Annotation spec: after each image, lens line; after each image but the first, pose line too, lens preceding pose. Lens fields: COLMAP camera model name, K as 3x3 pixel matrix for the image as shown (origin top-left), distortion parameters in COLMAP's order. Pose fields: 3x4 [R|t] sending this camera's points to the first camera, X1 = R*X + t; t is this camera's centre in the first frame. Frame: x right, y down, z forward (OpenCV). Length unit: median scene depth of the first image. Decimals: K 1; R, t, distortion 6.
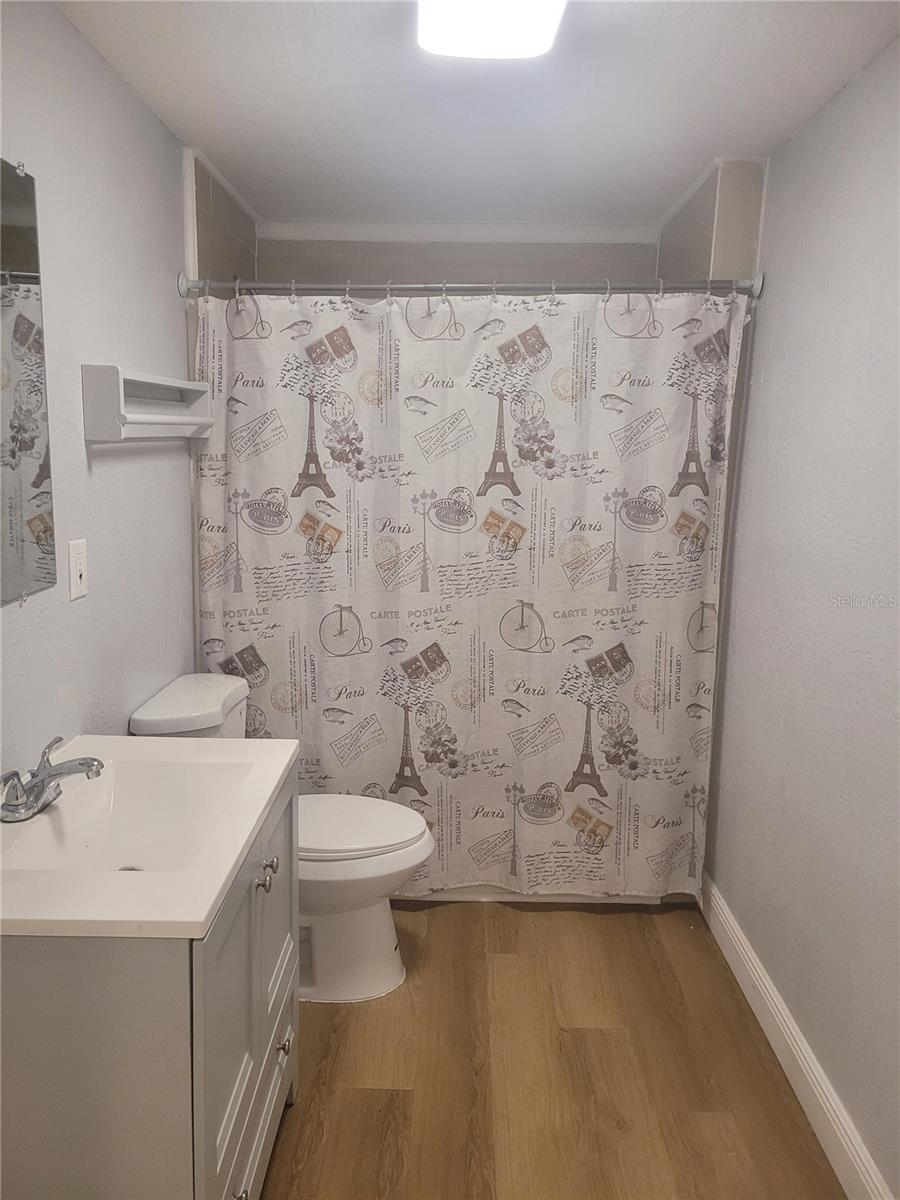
lens RADIAL K [[896.6, 0, 436.0], [0, 896.6, 594.4], [0, 0, 1]] dist [0.051953, -0.022717]
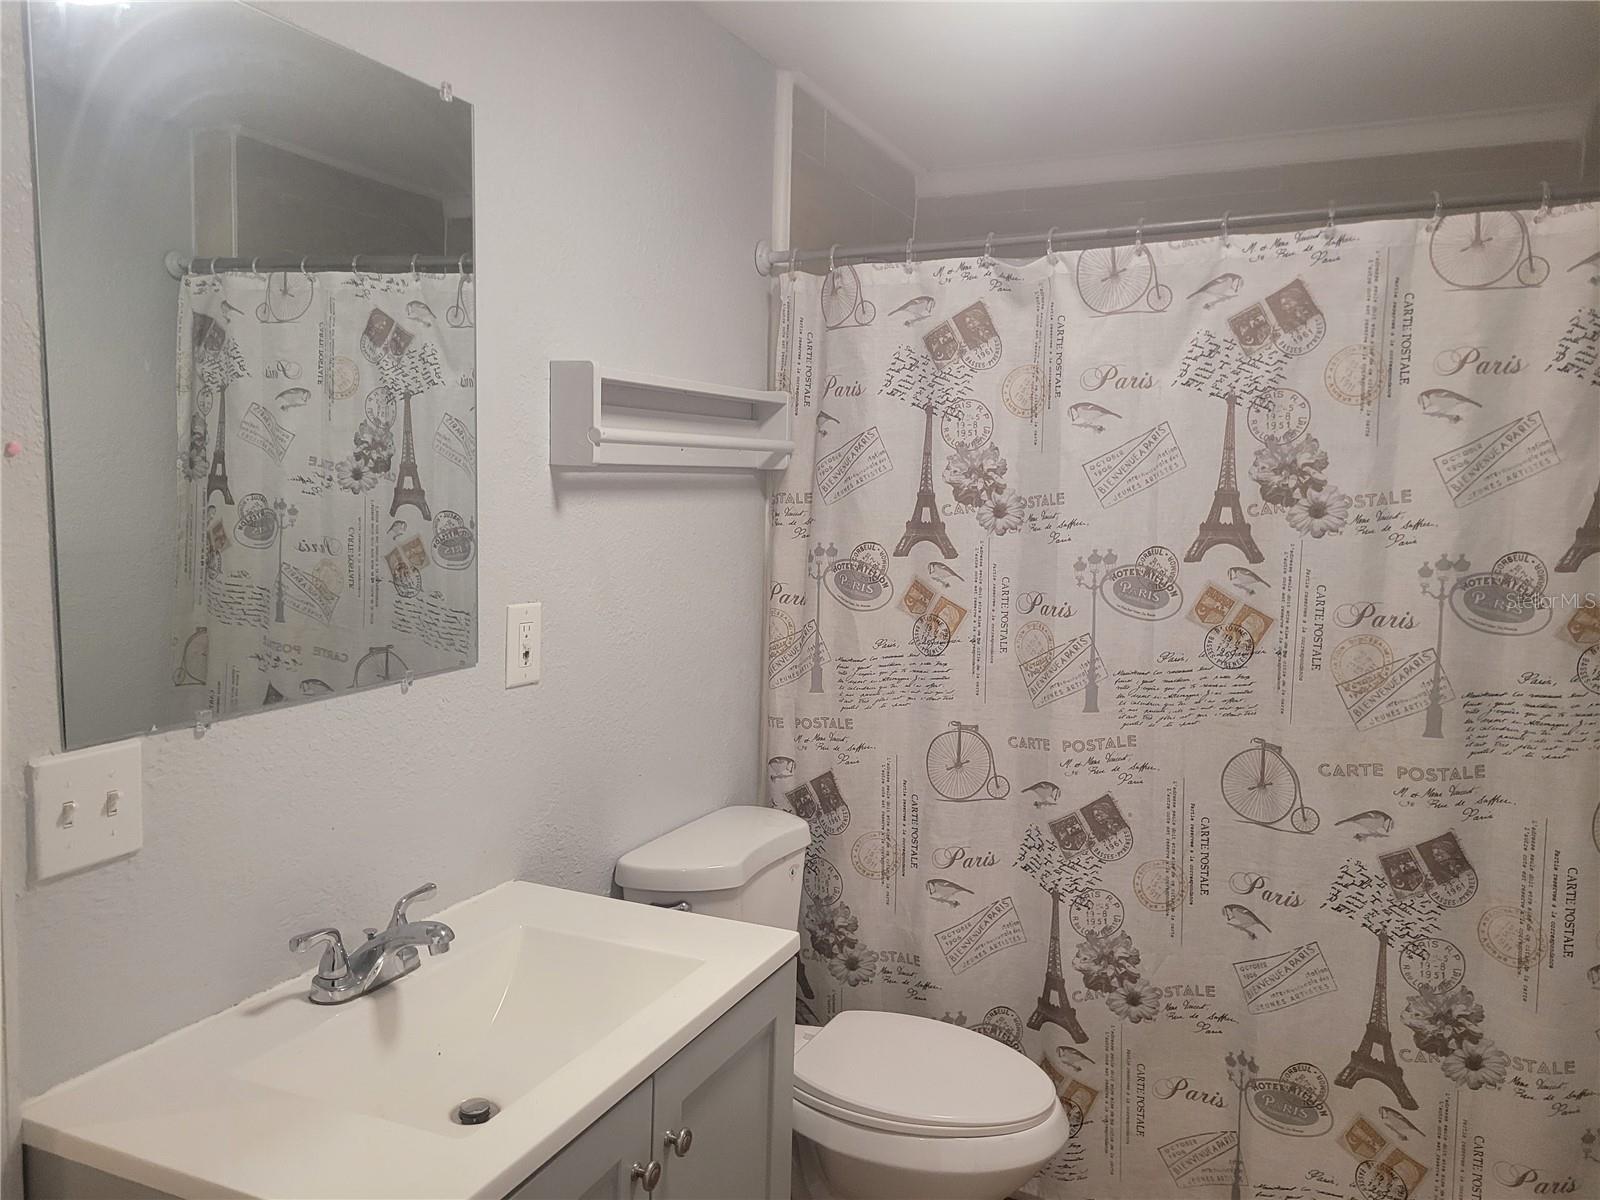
lens RADIAL K [[1195.4, 0, 790.5], [0, 1195.4, 610.4], [0, 0, 1]] dist [0.051953, -0.022717]
pose [[0.922215, 0.042931, -0.384287, 0.114282], [-0.070377, 0.995854, -0.057640, -0.010726], [0.380220, 0.080201, 0.921412, 0.148800]]
